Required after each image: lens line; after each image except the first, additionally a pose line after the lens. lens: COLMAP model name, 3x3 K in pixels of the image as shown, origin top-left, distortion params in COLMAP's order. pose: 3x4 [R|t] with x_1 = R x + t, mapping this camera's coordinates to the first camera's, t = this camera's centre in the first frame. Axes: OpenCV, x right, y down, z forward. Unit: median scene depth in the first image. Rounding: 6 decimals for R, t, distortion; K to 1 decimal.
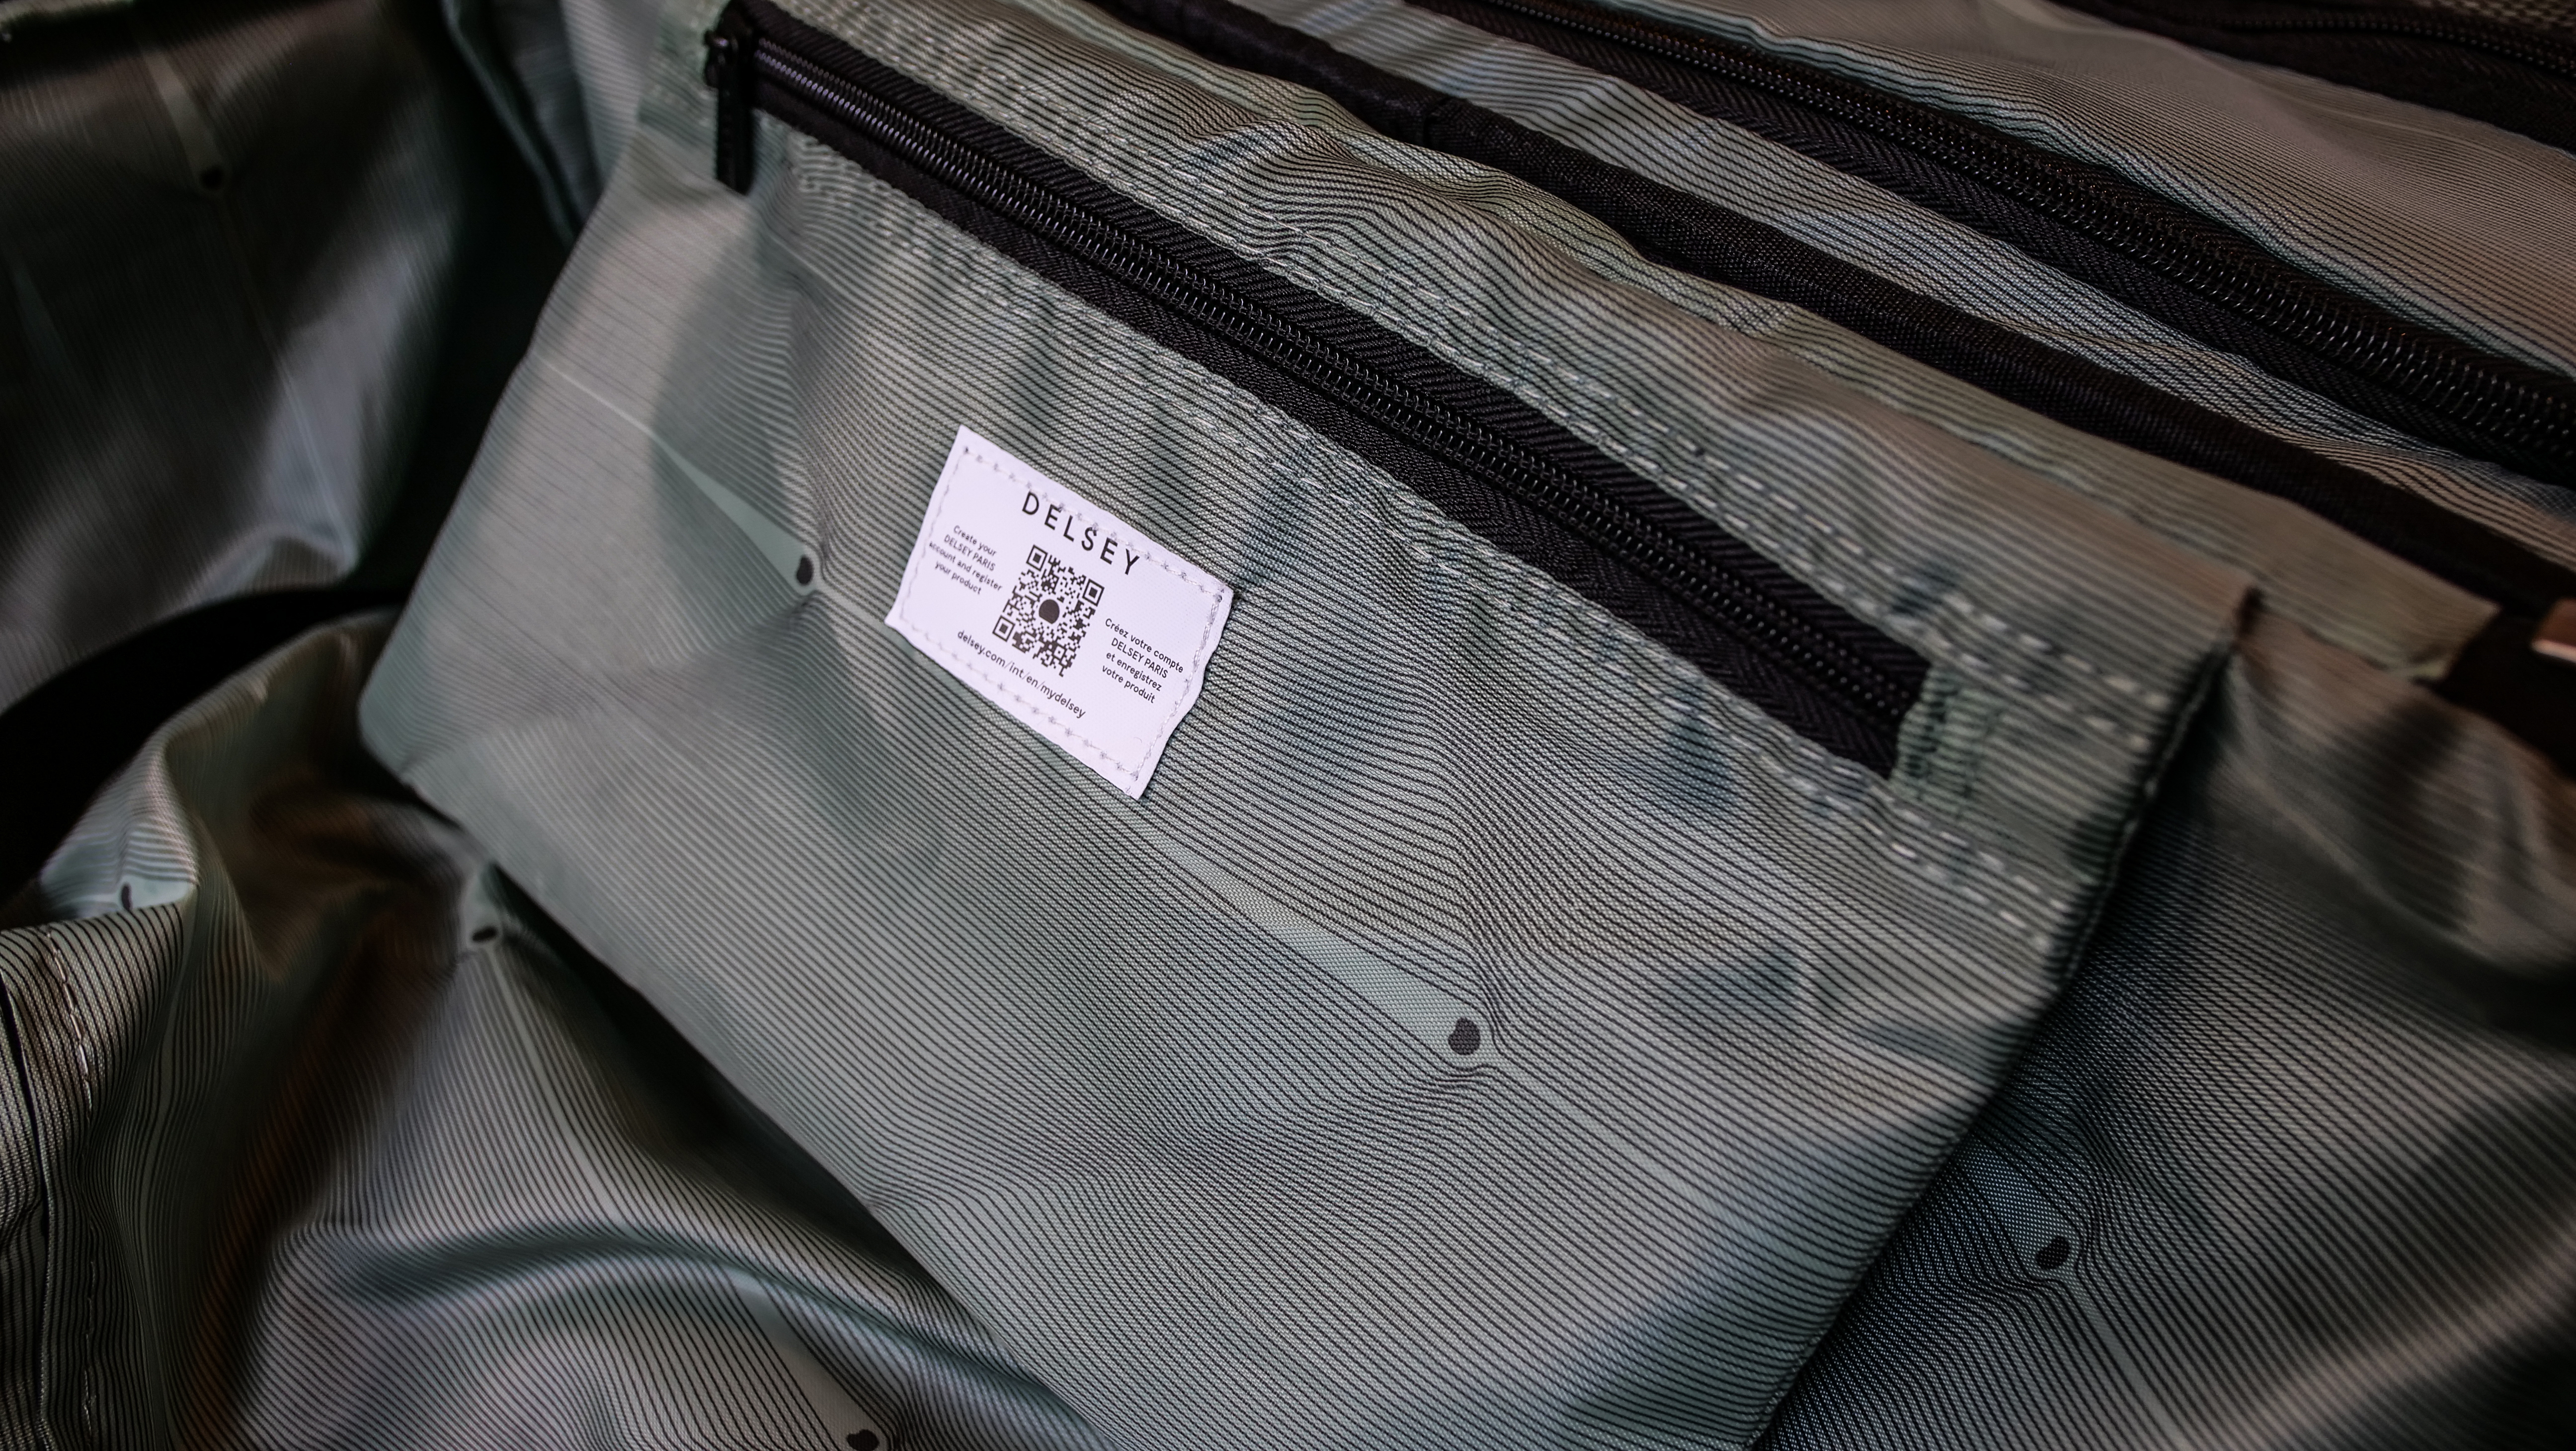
lens RADIAL K [[2003.9, 0, 1288.0], [0, 2003.9, 725.5], [0, 0, 1]] dist [-0.121322, 0.062404]
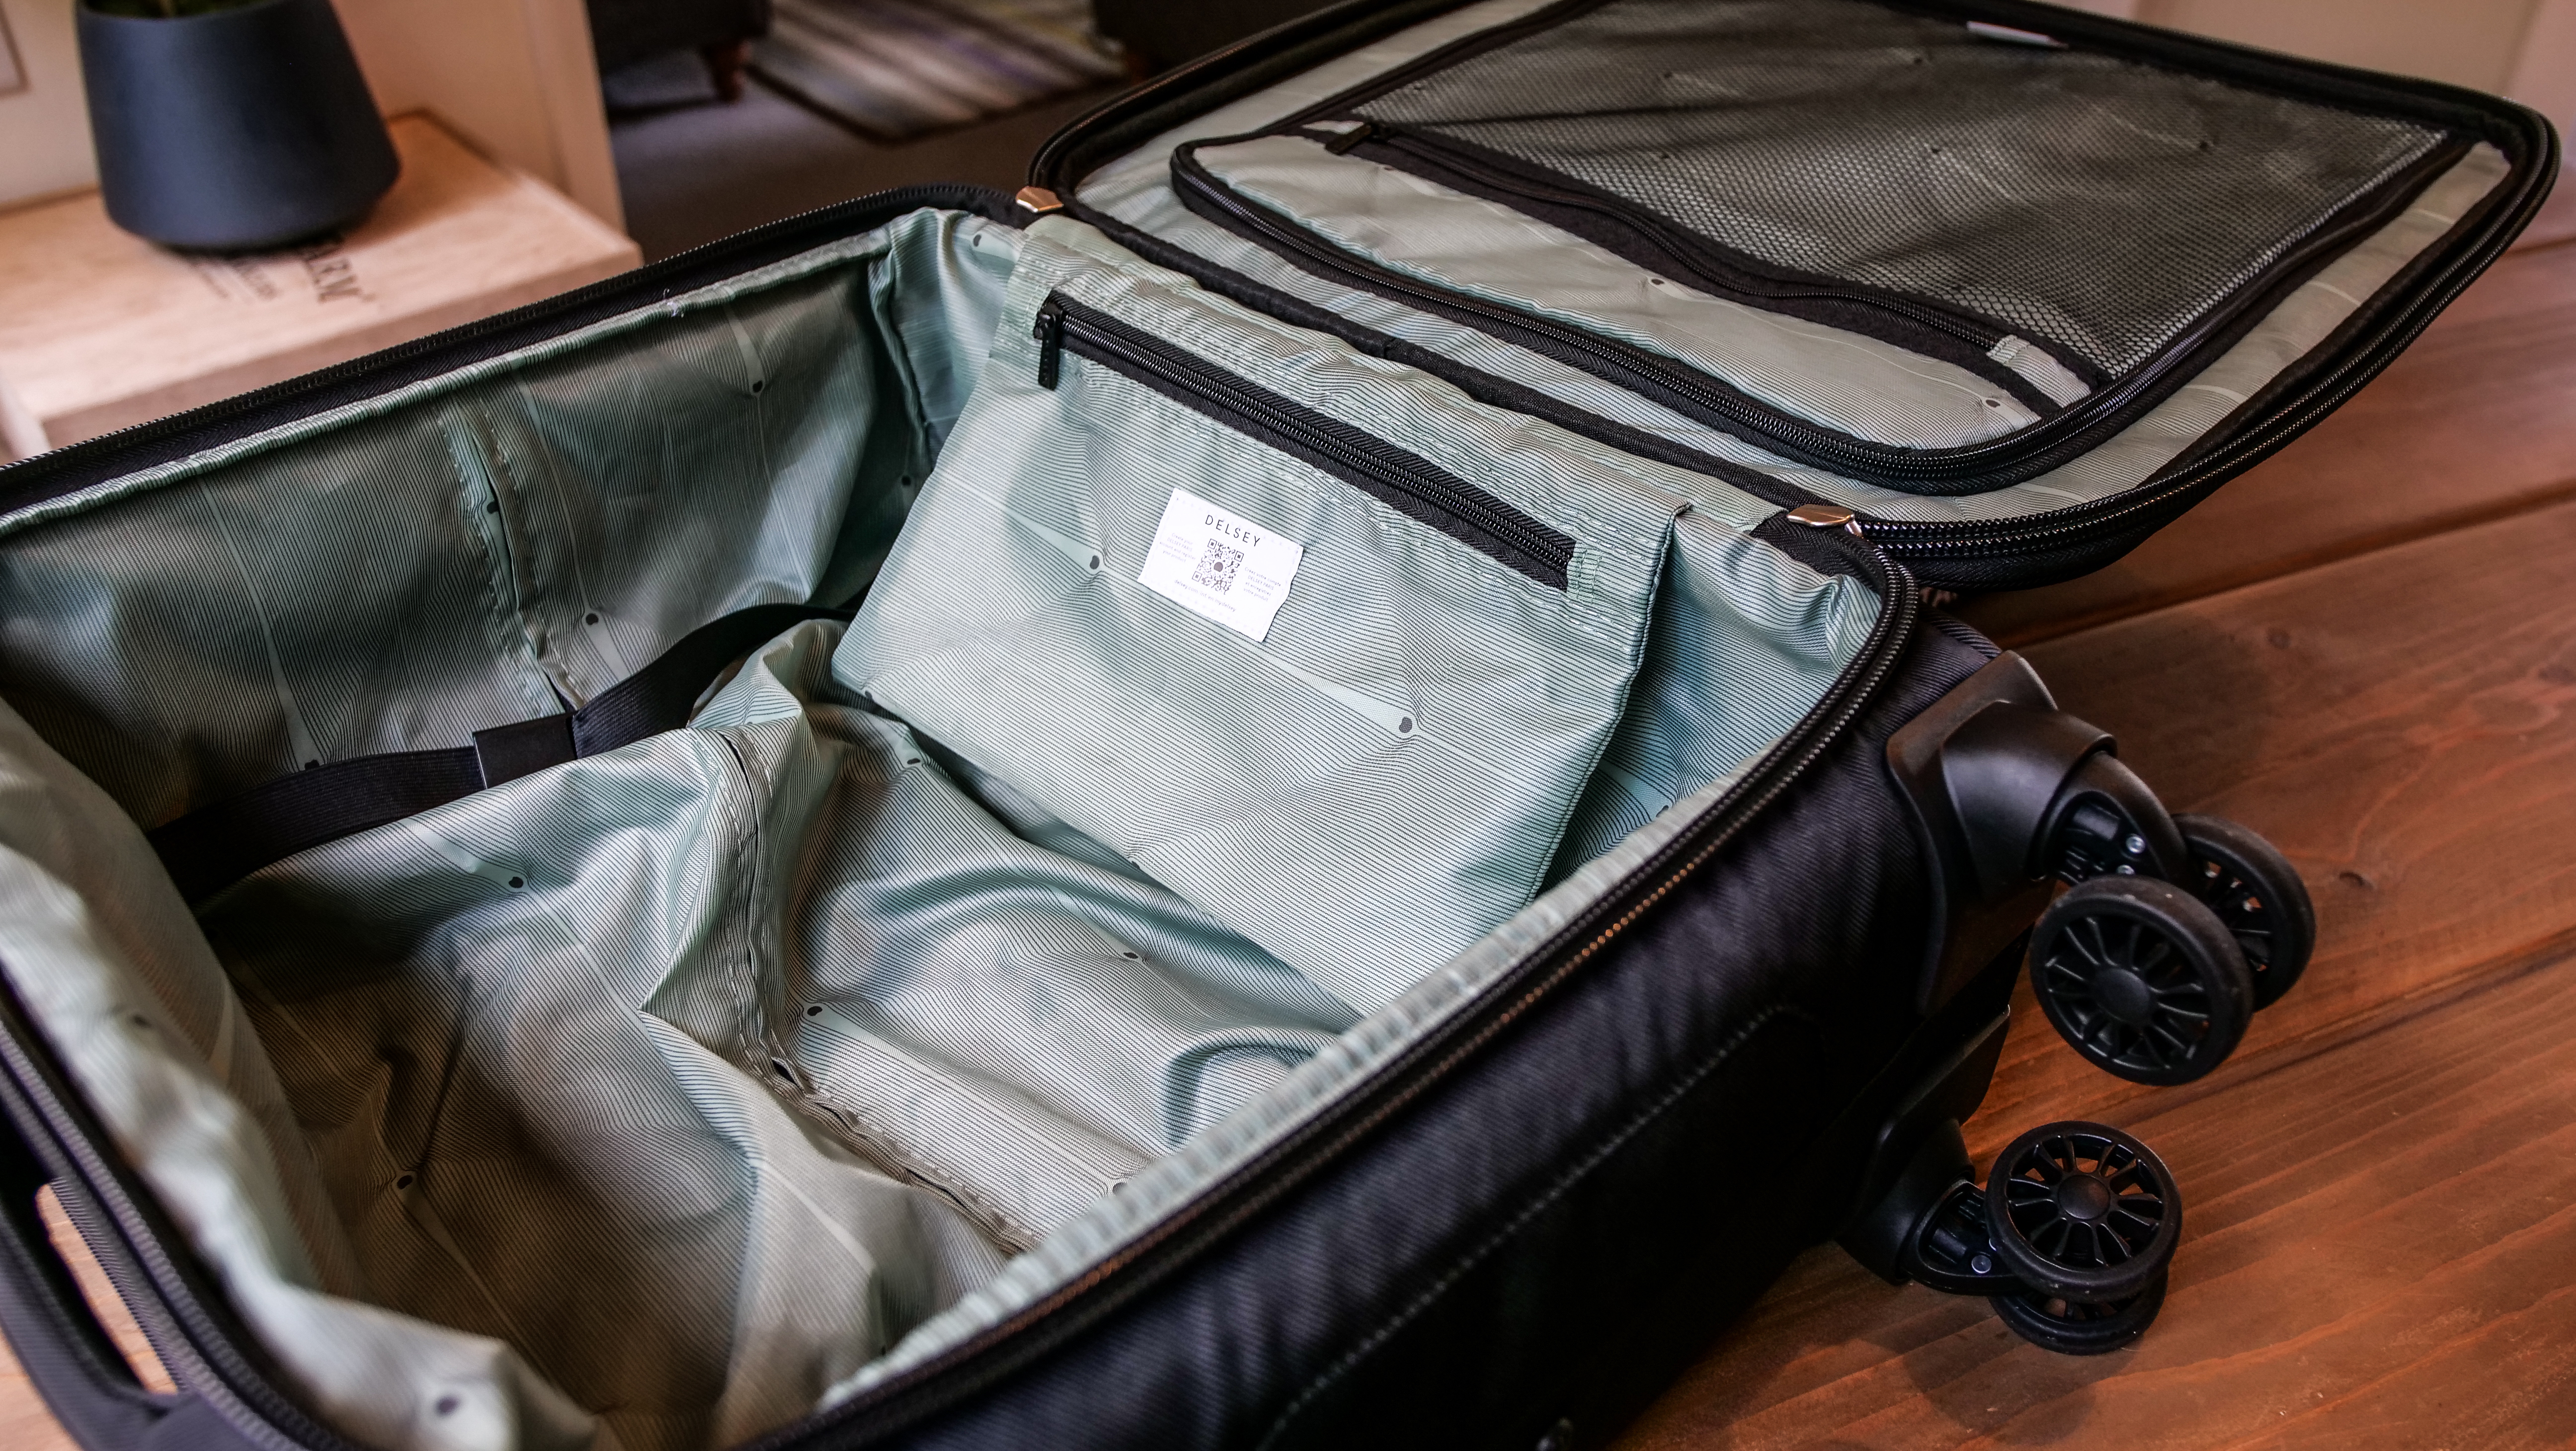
lens RADIAL K [[2003.9, 0, 1288.0], [0, 2003.9, 725.5], [0, 0, 1]] dist [-0.121322, 0.062404]
pose [[0.999864, -0.014851, -0.007211, -0.029346], [0.013813, 0.991769, -0.127290, 0.406274], [0.009043, 0.127173, 0.991839, -1.192677]]
